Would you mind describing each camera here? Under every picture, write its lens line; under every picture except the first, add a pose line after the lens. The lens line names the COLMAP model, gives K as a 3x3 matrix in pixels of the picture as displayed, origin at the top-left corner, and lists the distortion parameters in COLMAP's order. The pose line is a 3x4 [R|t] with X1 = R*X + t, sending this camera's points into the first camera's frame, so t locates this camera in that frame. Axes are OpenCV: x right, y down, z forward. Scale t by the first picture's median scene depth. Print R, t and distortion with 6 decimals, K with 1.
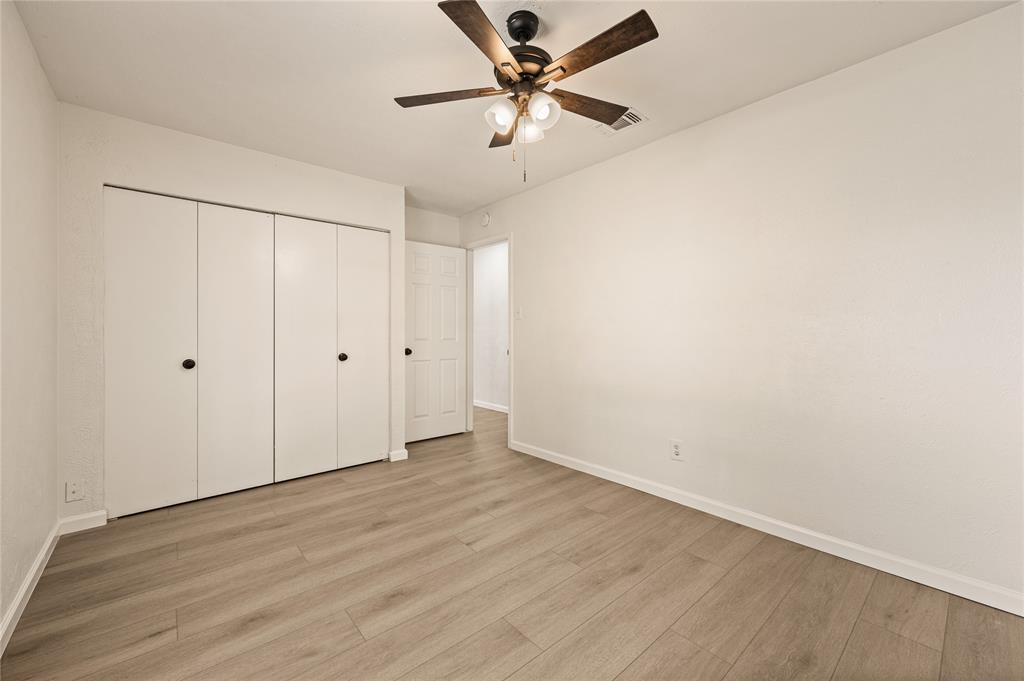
lens RADIAL K [[405.7, 0, 510.8], [0, 405.7, 336.5], [0, 0, 1]] dist [0.000022, -0.000091]
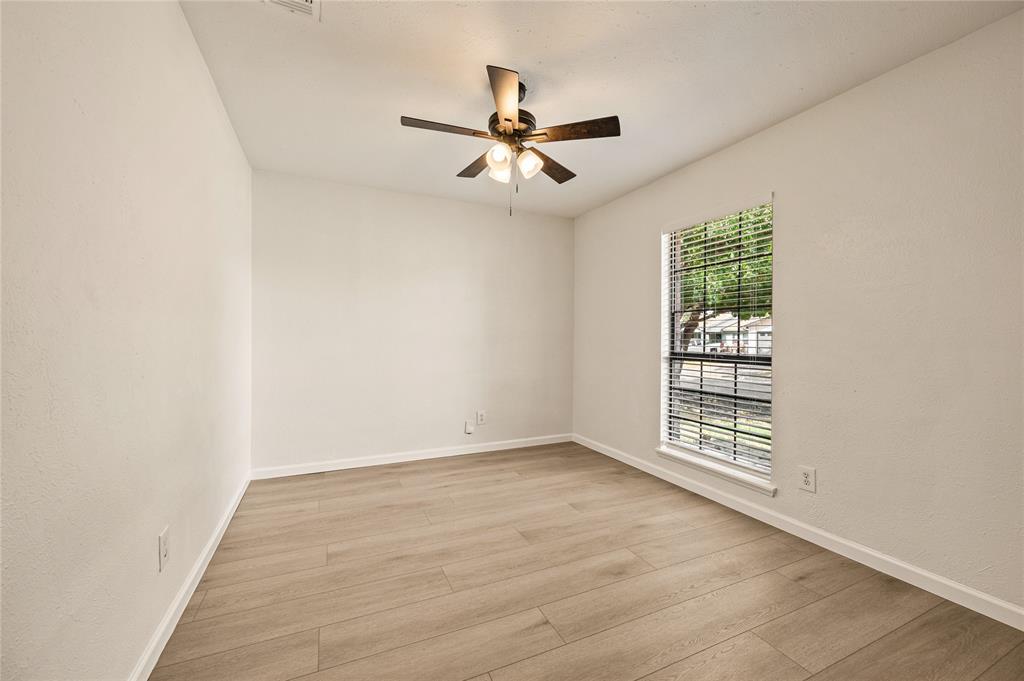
lens RADIAL K [[405.7, 0, 510.8], [0, 405.7, 336.5], [0, 0, 1]] dist [0.000022, -0.000091]
pose [[-0.960156, -0.004781, 0.279422, -0.298736], [-0.002557, 0.999962, 0.008323, -0.024010], [-0.279451, 0.007277, -0.960132, 2.087055]]
